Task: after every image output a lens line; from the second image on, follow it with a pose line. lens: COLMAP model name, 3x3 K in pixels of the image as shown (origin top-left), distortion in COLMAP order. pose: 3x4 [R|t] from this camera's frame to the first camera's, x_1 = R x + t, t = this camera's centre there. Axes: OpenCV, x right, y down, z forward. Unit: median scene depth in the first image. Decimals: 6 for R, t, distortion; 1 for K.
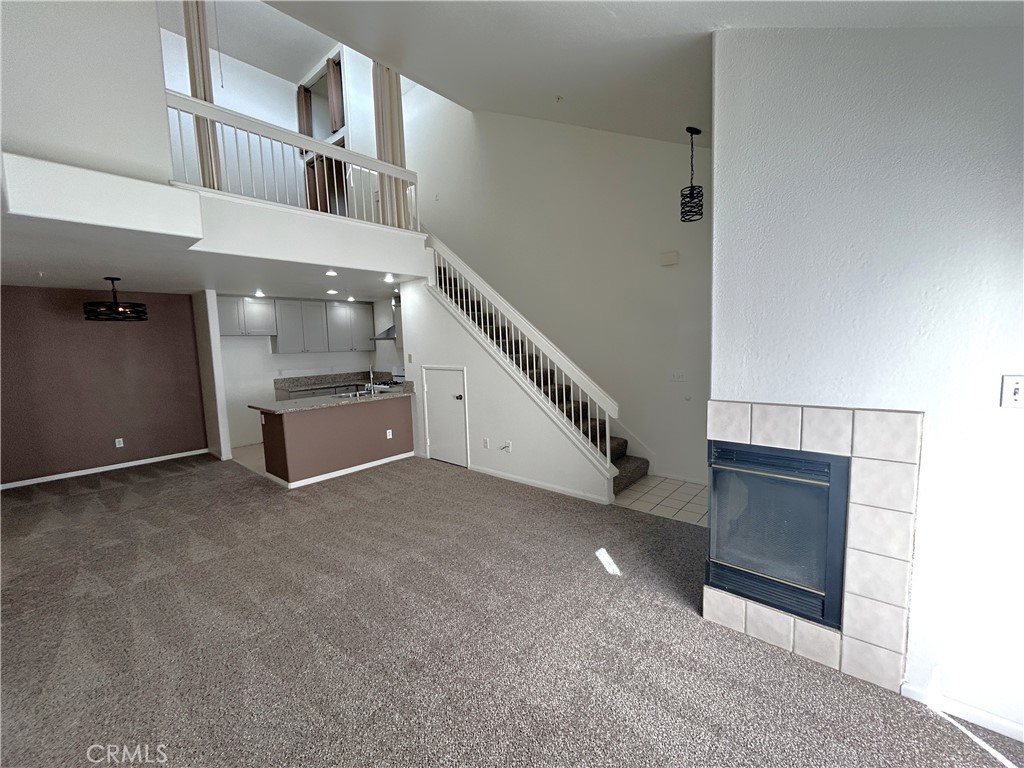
lens RADIAL K [[423.3, 0, 507.5], [0, 423.3, 381.5], [0, 0, 1]] dist [-0.000371, 0.000407]
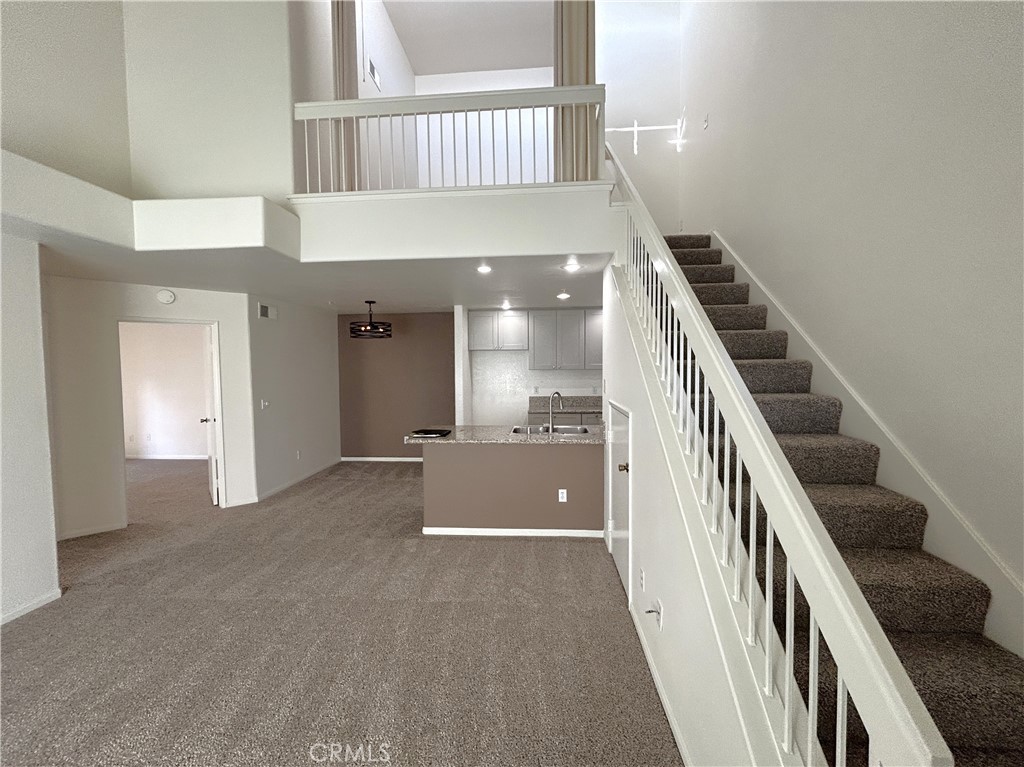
lens RADIAL K [[423.3, 0, 505.5], [0, 423.3, 387.0], [0, 0, 1]] dist [-0.000371, 0.000407]
pose [[0.601487, 0.069969, -0.795813, 0.212785], [-0.081384, 0.996341, 0.026088, -0.065916], [0.794727, 0.049075, 0.604980, 0.555755]]
